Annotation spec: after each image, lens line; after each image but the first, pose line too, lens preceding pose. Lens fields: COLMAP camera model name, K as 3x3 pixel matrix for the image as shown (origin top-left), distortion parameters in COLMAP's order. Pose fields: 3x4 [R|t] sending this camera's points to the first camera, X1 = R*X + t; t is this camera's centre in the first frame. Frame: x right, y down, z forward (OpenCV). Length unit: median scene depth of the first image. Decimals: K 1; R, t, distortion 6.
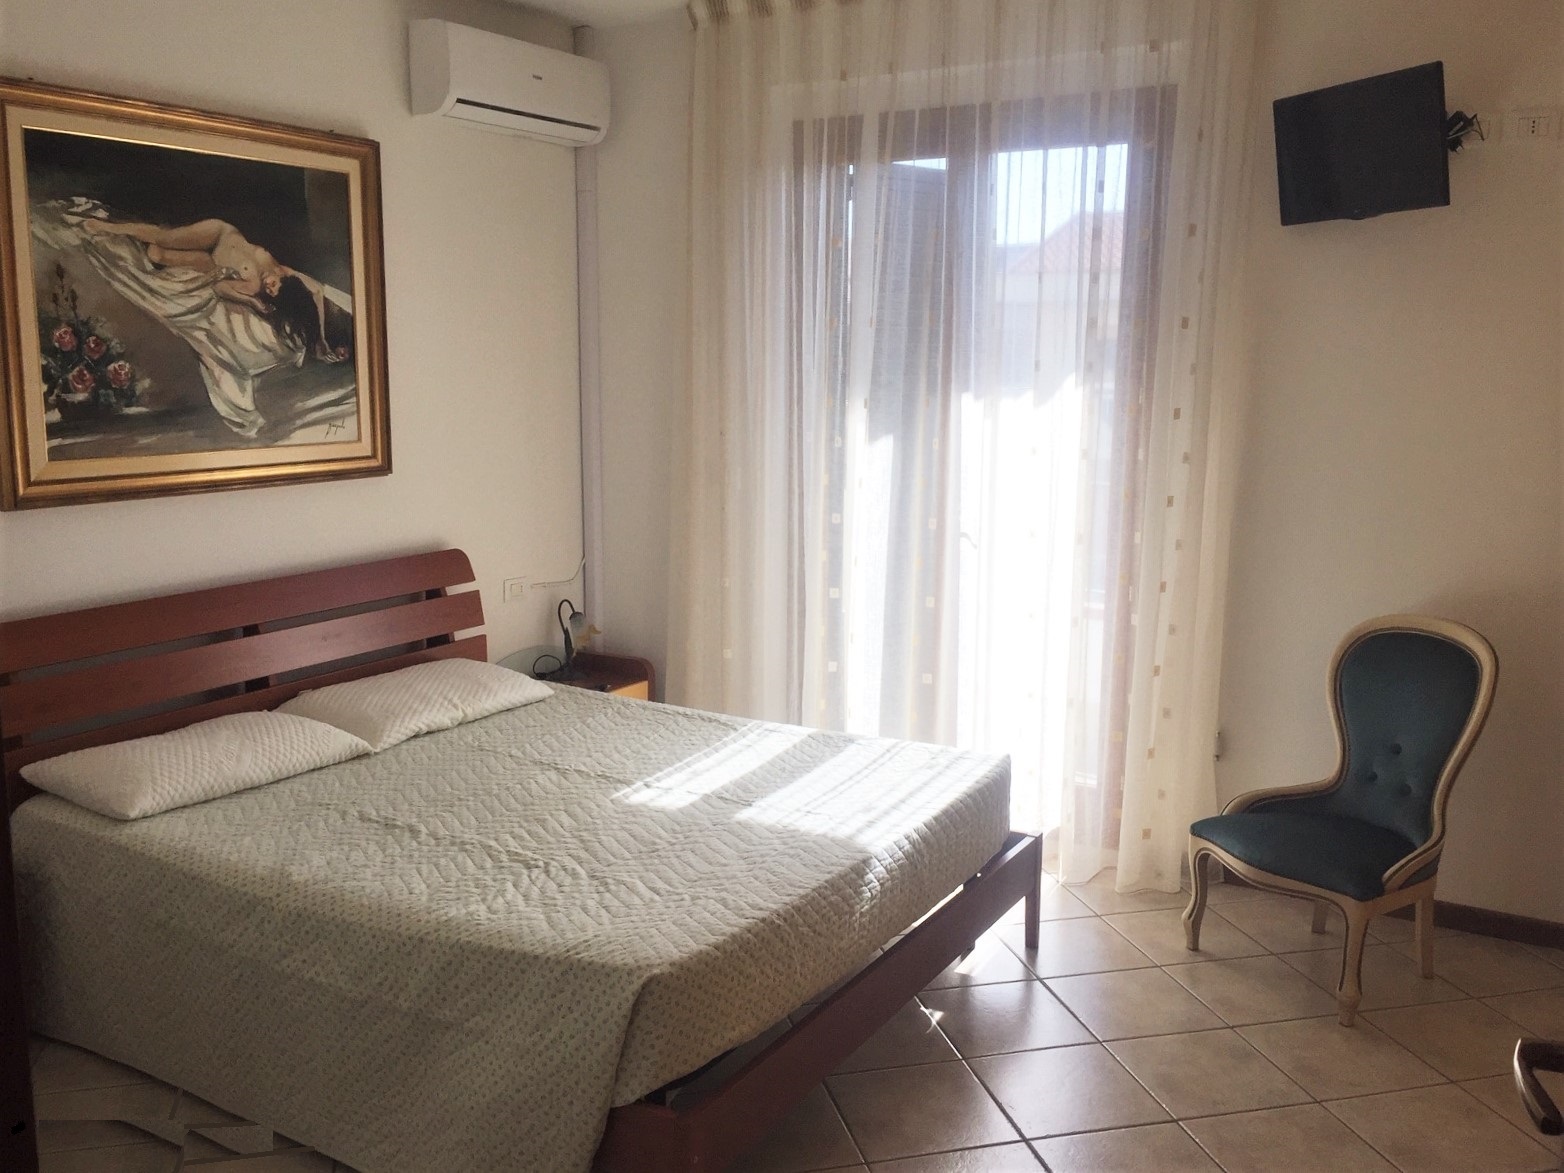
lens RADIAL K [[1359.1, 0, 795.0], [0, 1359.1, 579.3], [0, 0, 1]] dist [0.057155, -0.062739]
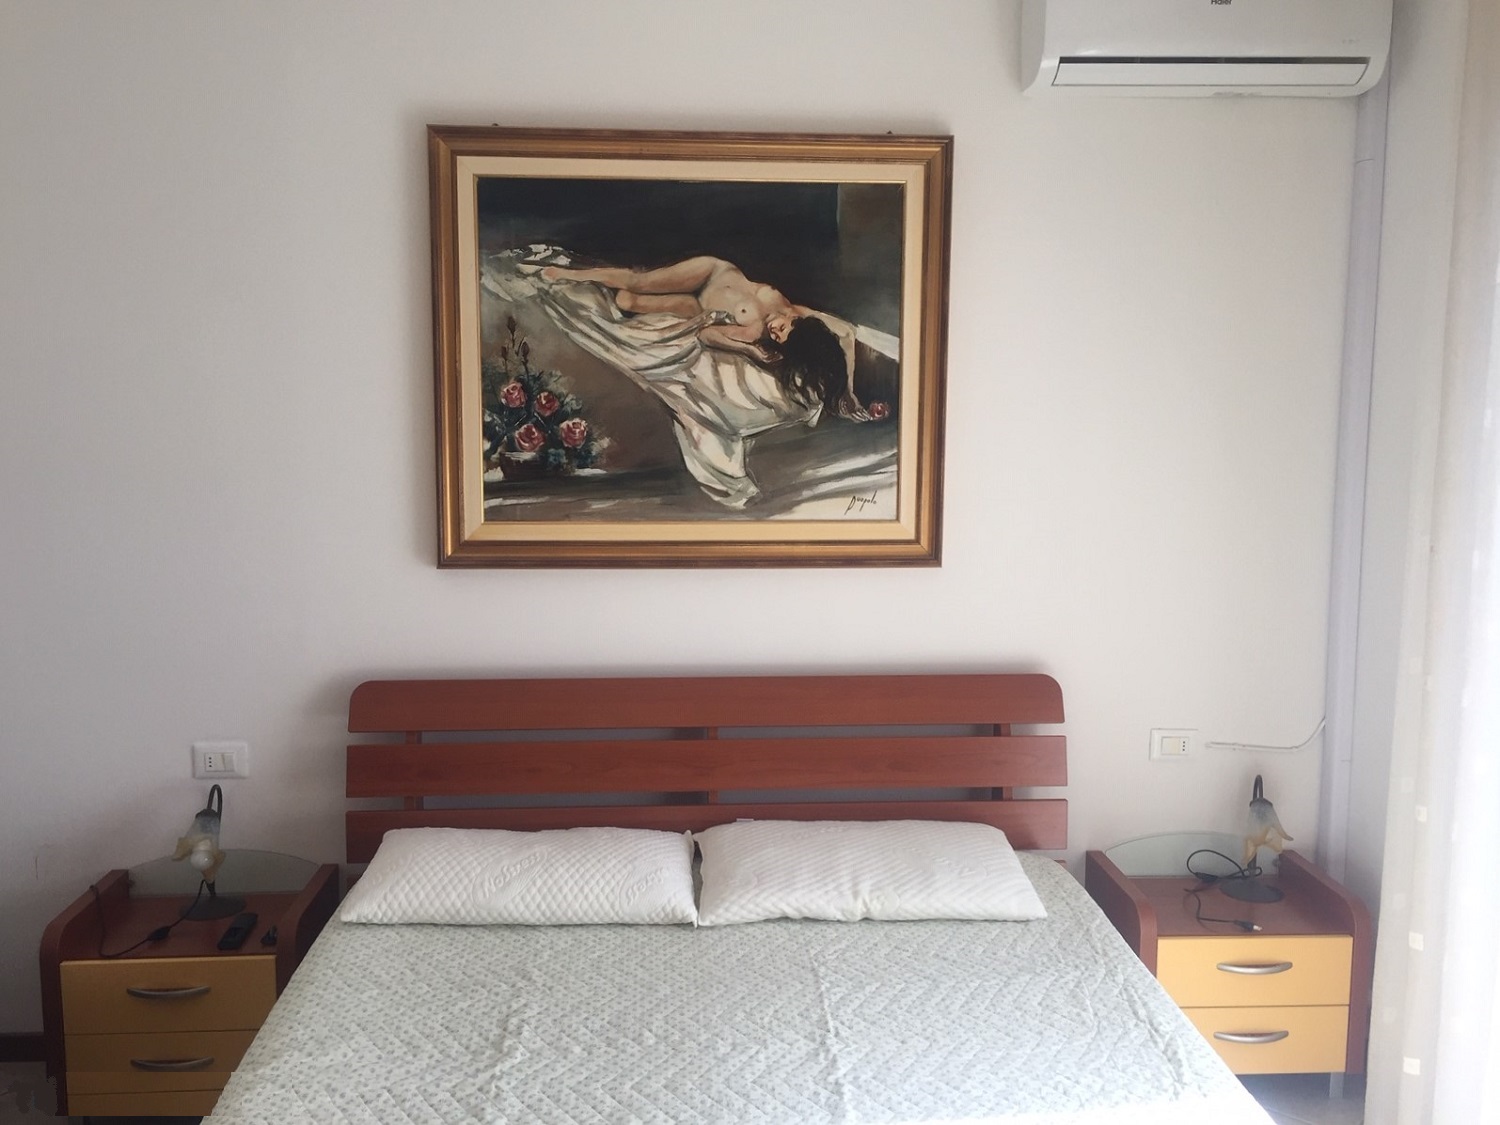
lens RADIAL K [[1303.5, 0, 749.2], [0, 1303.5, 557.1], [0, 0, 1]] dist [0.057155, -0.062739]
pose [[0.568179, 0.092536, -0.817685, 0.279010], [-0.137433, 0.990372, 0.016582, -0.090659], [0.811347, 0.102955, 0.575427, 0.559219]]
